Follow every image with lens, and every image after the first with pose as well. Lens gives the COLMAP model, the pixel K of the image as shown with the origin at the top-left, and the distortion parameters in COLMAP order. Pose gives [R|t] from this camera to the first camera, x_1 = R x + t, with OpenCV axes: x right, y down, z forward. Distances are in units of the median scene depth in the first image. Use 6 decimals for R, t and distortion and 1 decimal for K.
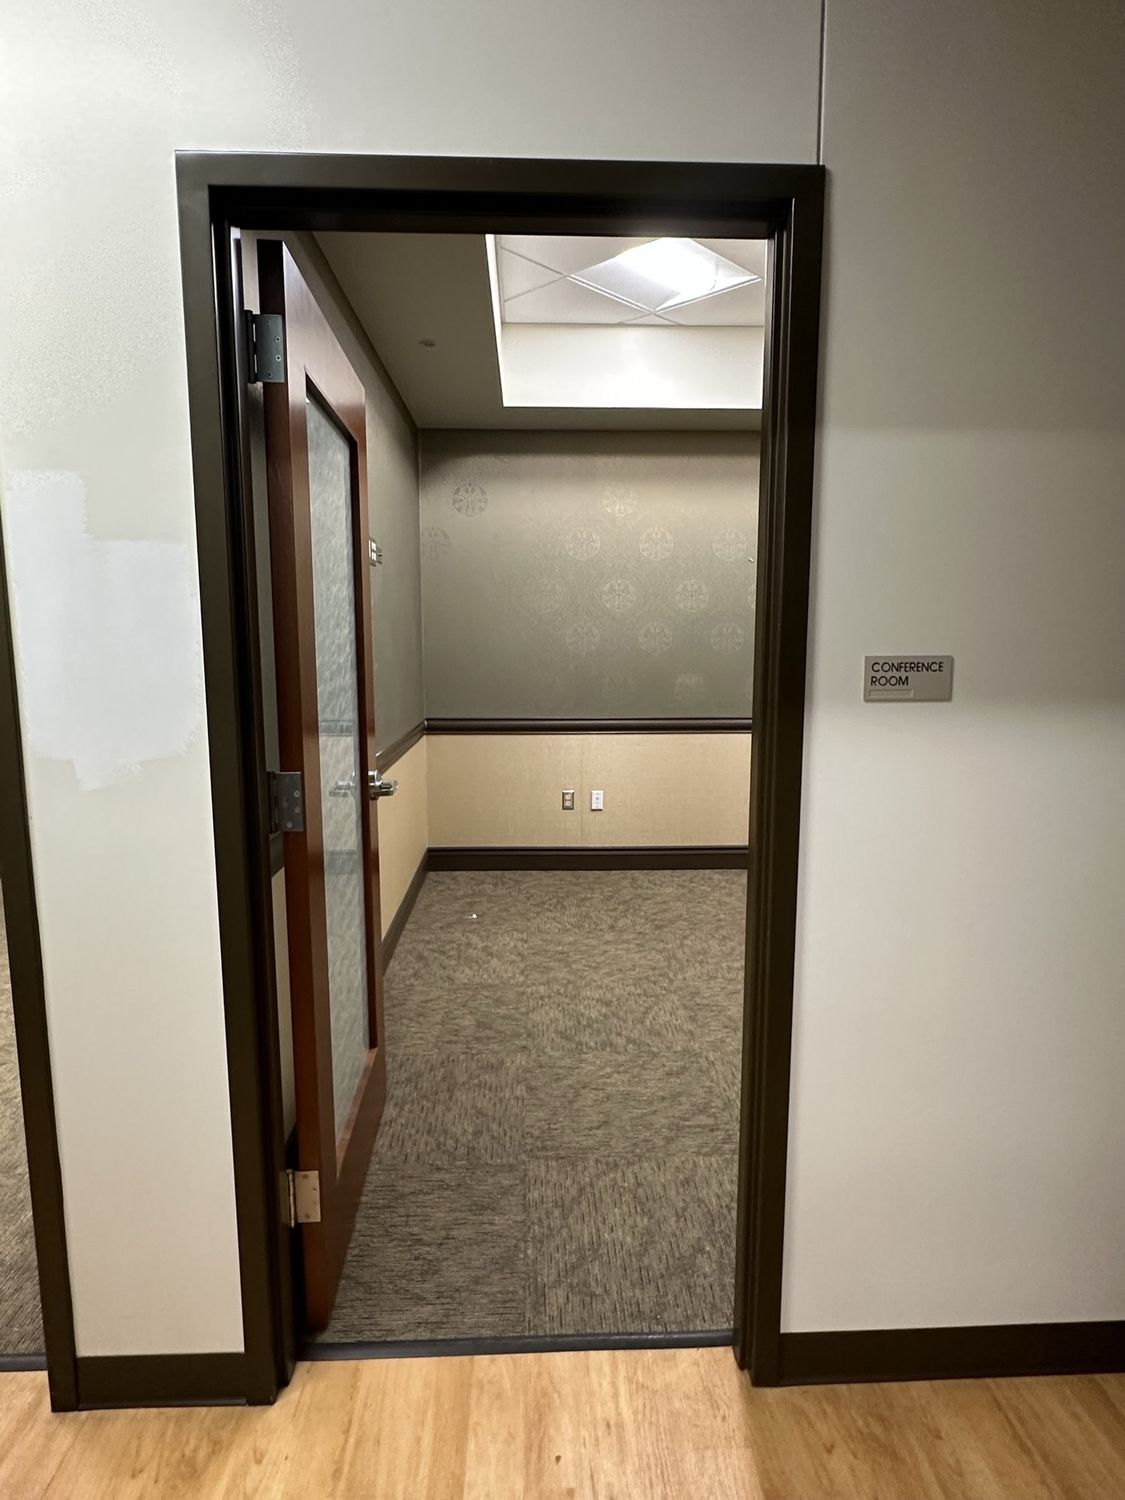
lens RADIAL K [[849.4, 0, 558.0], [0, 849.4, 749.5], [0, 0, 1]] dist [-0.003820, 0.000587]
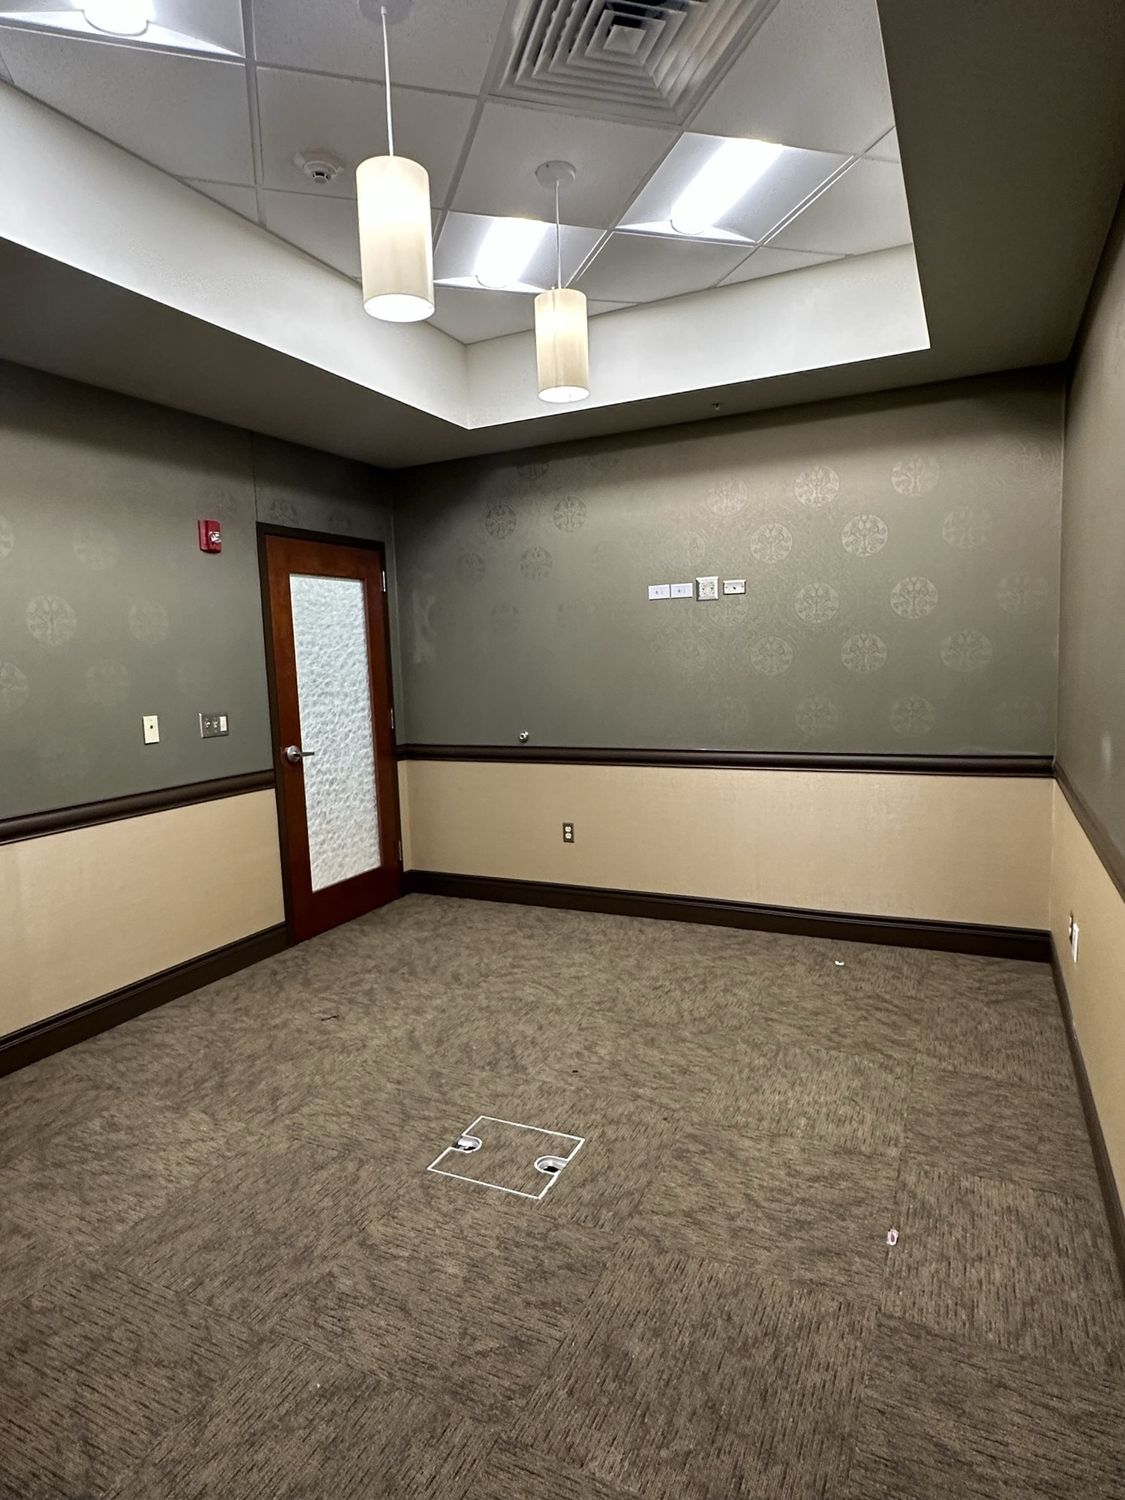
lens RADIAL K [[849.4, 0, 558.0], [0, 849.4, 749.5], [0, 0, 1]] dist [-0.003820, 0.000587]
pose [[-0.471540, 0.114511, -0.874378, 0.863652], [-0.082345, 0.981483, 0.172945, -0.168011], [0.877992, 0.153551, -0.453379, 1.202287]]
